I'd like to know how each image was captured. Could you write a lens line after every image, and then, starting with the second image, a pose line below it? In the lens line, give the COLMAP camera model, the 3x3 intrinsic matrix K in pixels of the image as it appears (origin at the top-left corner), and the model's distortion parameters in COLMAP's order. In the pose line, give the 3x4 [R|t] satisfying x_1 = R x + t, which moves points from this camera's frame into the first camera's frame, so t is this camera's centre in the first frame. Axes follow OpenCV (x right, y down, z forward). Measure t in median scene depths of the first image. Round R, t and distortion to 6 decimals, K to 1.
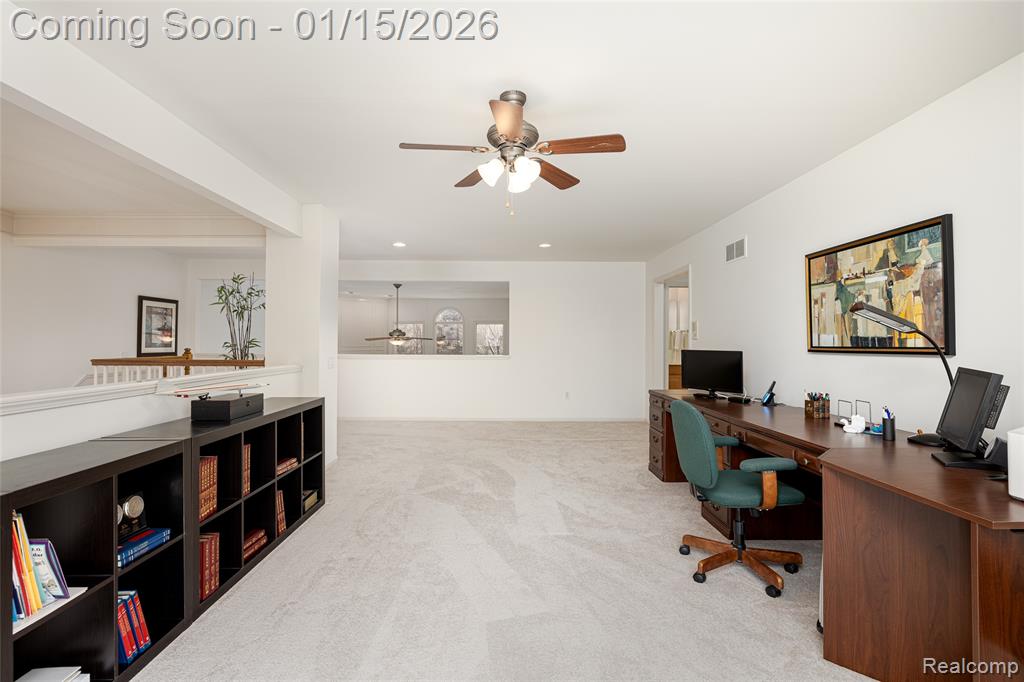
lens RADIAL K [[489.7, 0, 513.6], [0, 489.7, 340.8], [0, 0, 1]] dist [-0.004063, 0.000983]
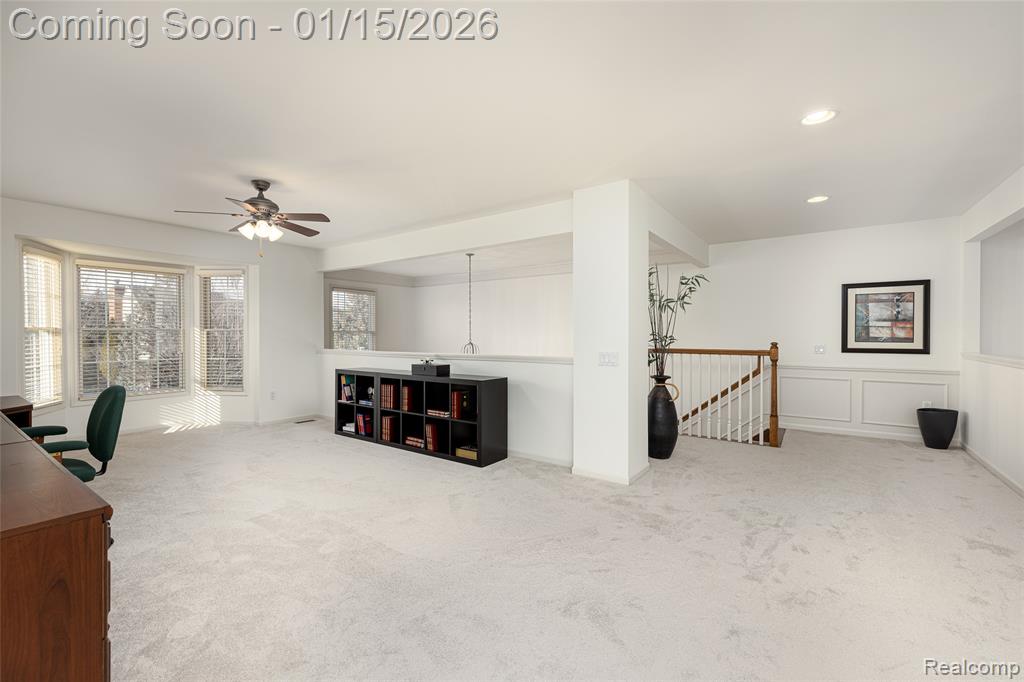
lens RADIAL K [[435.5, 0, 513.3], [0, 435.5, 340.5], [0, 0, 1]] dist [0.012073, 0.000403]
pose [[-0.601193, 0.008347, -0.799060, 0.518640], [0.002216, 0.999959, 0.008778, 0.006397], [0.799101, 0.003507, -0.601187, 2.033483]]
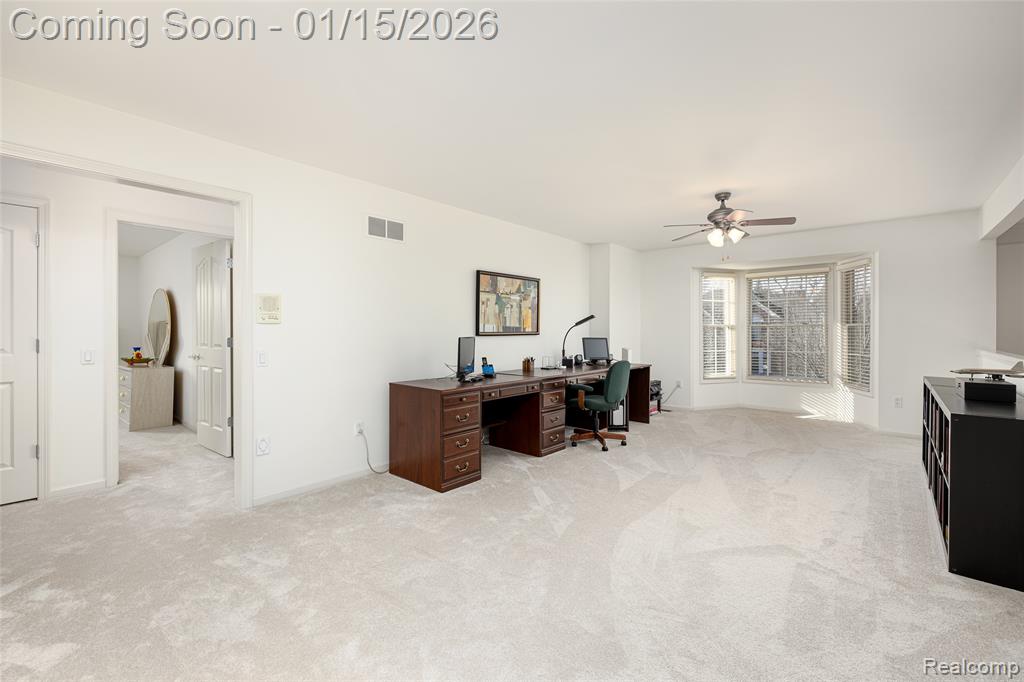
lens RADIAL K [[435.5, 0, 508.5], [0, 435.5, 331.5], [0, 0, 1]] dist [0.012073, 0.000403]
pose [[-0.735425, -0.005845, 0.677581, -0.411604], [-0.005736, 0.999981, 0.002401, 0.006984], [-0.677582, -0.002121, -0.735444, 2.190007]]
